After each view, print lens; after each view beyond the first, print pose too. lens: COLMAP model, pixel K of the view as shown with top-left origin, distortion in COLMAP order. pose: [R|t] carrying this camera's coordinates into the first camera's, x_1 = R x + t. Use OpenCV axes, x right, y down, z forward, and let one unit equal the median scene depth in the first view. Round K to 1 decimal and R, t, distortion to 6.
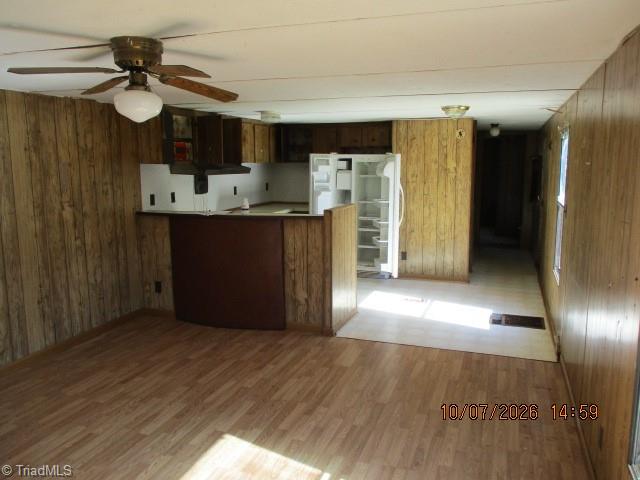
lens RADIAL K [[531.3, 0, 321.1], [0, 531.3, 239.5], [0, 0, 1]] dist [-0.017580, -0.001637]
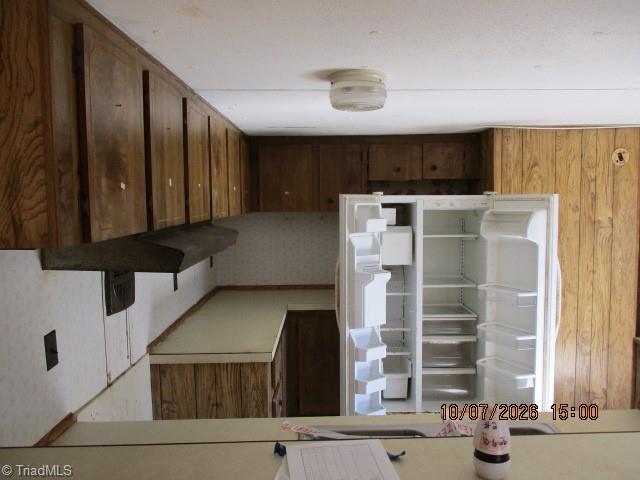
lens RADIAL K [[531.3, 0, 319.5], [0, 531.3, 239.0], [0, 0, 1]] dist [-0.017580, -0.001637]
pose [[0.944092, -0.034270, 0.327897, -0.200894], [0.057081, 0.996553, -0.060196, -0.097986], [-0.324704, 0.075547, 0.942794, 0.582568]]
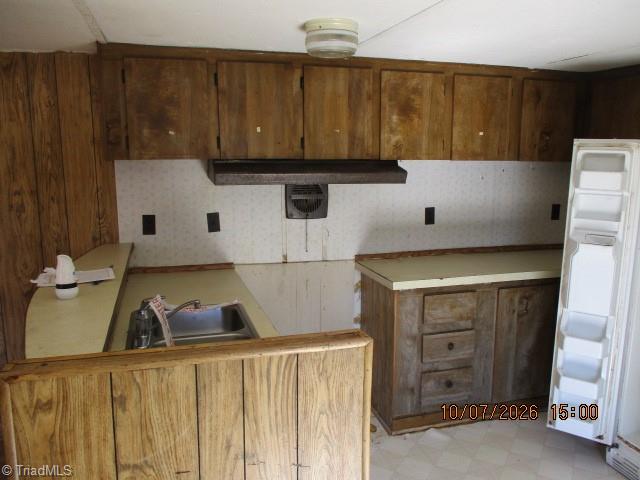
lens RADIAL K [[531.3, 0, 319.9], [0, 531.3, 240.9], [0, 0, 1]] dist [-0.017580, -0.001637]
pose [[0.584586, 0.140773, -0.799026, 0.186952], [-0.125479, 0.988670, 0.082382, -0.102127], [0.801570, 0.052102, 0.595626, 0.658282]]
